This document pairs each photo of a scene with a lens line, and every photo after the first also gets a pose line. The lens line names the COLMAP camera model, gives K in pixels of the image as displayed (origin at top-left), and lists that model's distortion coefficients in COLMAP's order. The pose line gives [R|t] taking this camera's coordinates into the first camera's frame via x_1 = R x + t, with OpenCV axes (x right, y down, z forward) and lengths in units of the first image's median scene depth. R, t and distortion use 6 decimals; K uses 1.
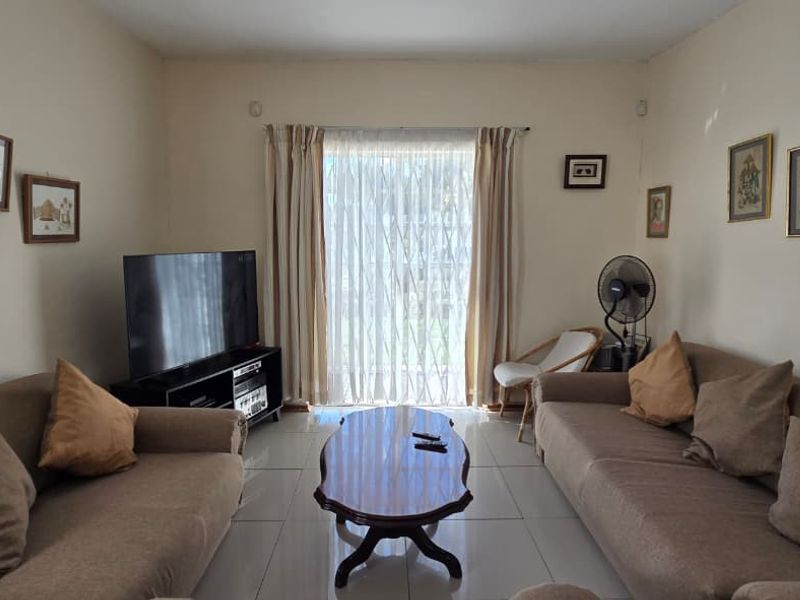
lens RADIAL K [[523.4, 0, 400.0], [0, 523.4, 300.0], [0, 0, 1]] dist [-0.000167, 0.001212]
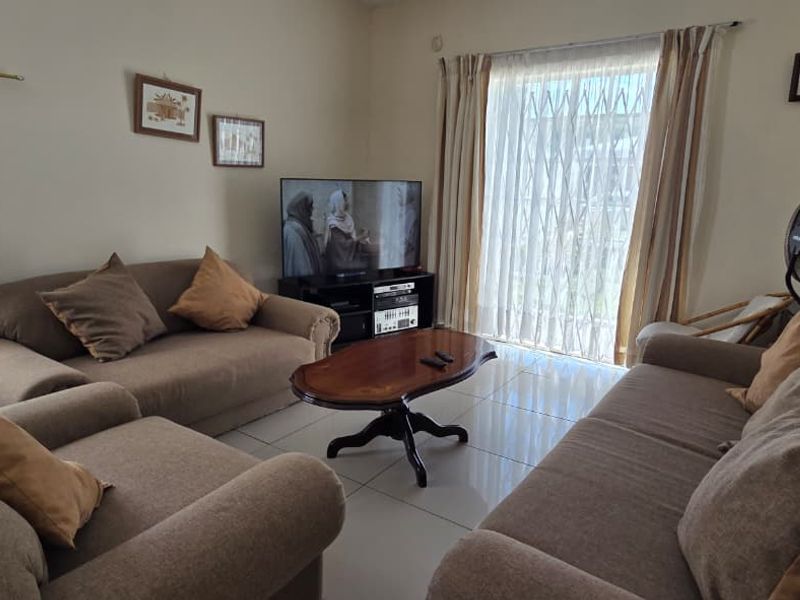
lens RADIAL K [[529.7, 0, 400.0], [0, 529.7, 300.0], [0, 0, 1]] dist [-0.000746, 0.001384]
pose [[0.812393, 0.139535, -0.566170, 0.361273], [-0.087907, 0.989157, 0.117645, 0.024542], [0.576447, -0.045803, 0.815850, 0.075287]]
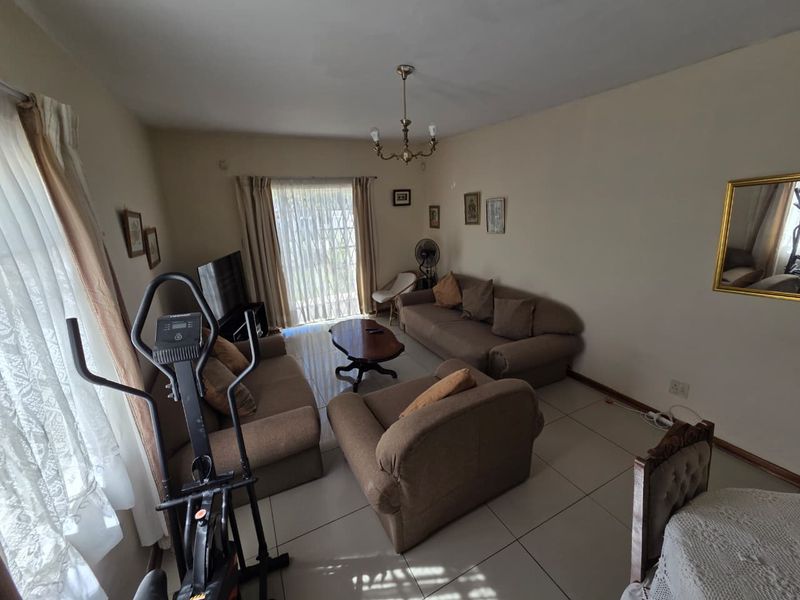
lens RADIAL K [[322.5, 0, 399.4], [0, 322.5, 297.7], [0, 0, 1]] dist [-0.000068, 0.000033]
pose [[0.898749, -0.158336, 0.408877, -0.279663], [0.090574, 0.979451, 0.180198, -0.091175], [-0.429007, -0.124919, 0.894622, -0.239176]]
